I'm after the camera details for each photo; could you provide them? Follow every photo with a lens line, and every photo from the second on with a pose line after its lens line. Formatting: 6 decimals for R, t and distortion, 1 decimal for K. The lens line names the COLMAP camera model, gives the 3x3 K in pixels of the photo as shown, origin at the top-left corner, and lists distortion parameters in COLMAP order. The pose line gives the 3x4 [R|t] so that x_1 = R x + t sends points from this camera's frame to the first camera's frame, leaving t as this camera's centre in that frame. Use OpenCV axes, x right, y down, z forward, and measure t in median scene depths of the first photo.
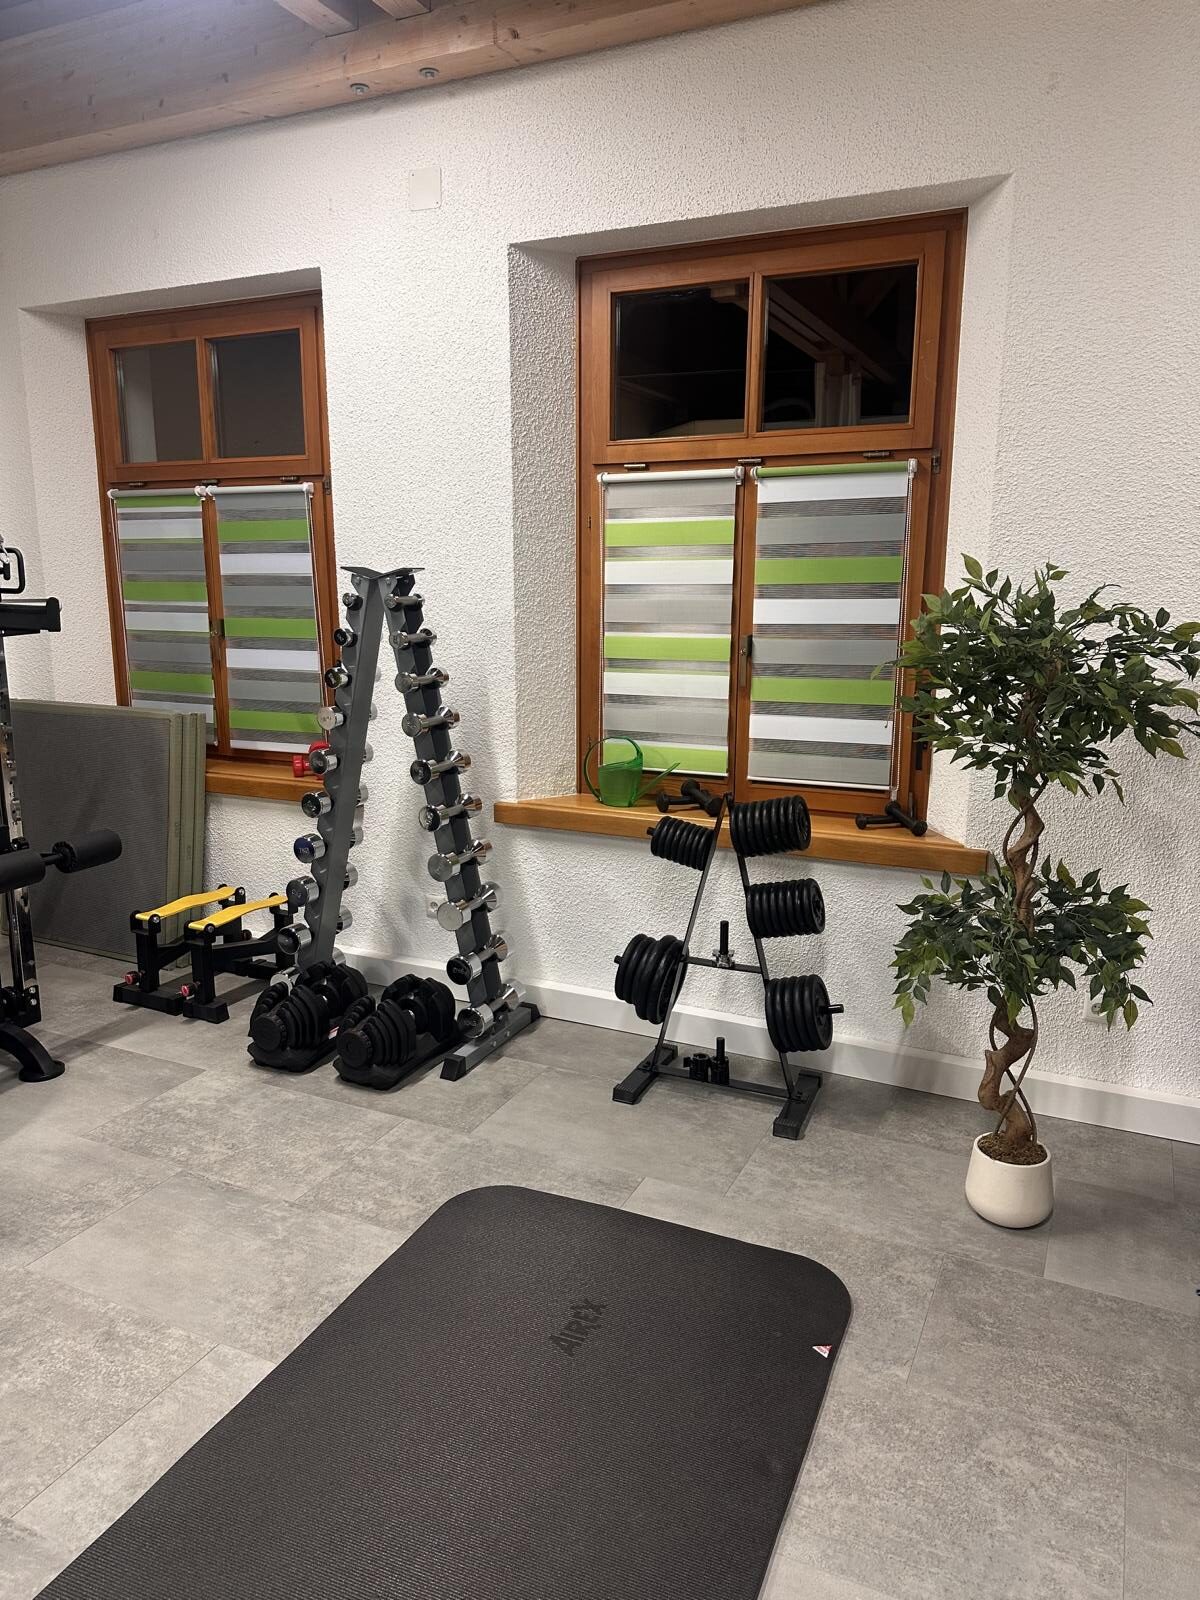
lens RADIAL K [[1116.7, 0, 600.0], [0, 1116.7, 800.0], [0, 0, 1]] dist [0.093871, -0.001246]
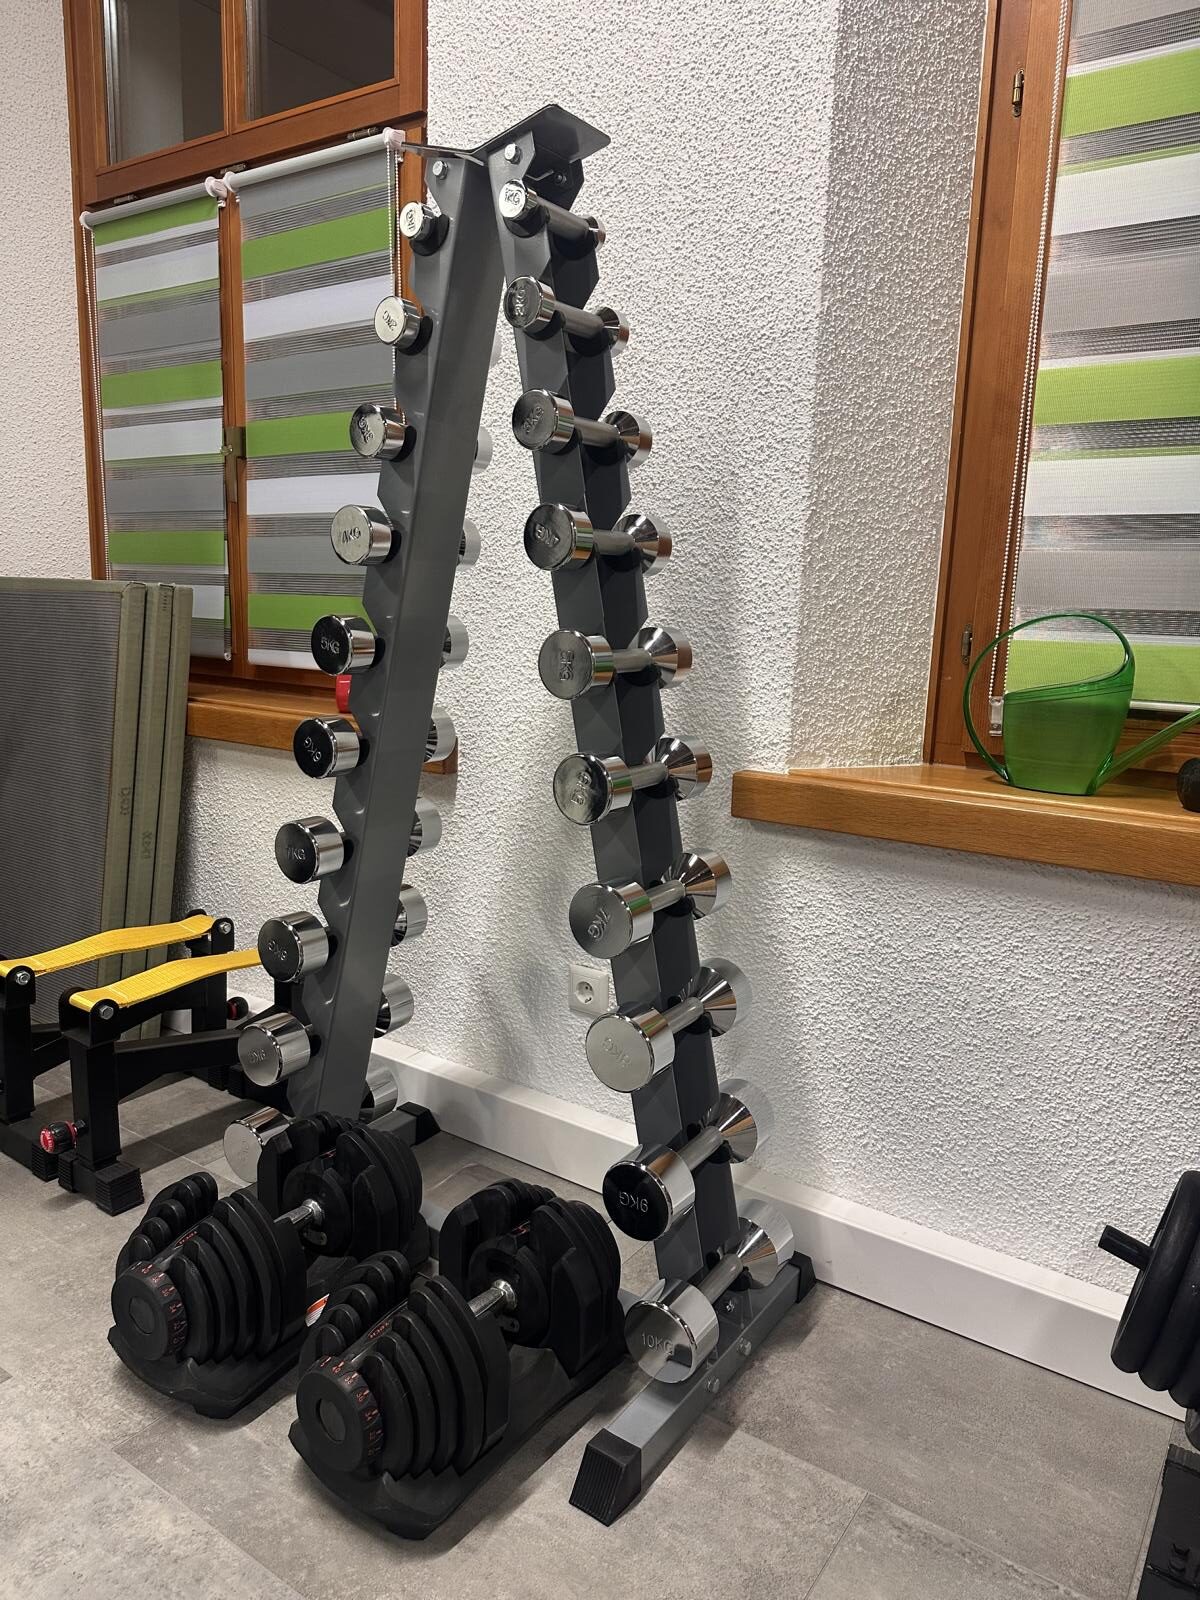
lens RADIAL K [[1116.7, 0, 600.0], [0, 1116.7, 800.0], [0, 0, 1]] dist [0.093871, -0.001246]
pose [[0.986818, 0.056326, -0.151714, -0.081639], [-0.059168, 0.998146, -0.014281, 0.023232], [0.150628, 0.023069, 0.988321, 0.578552]]
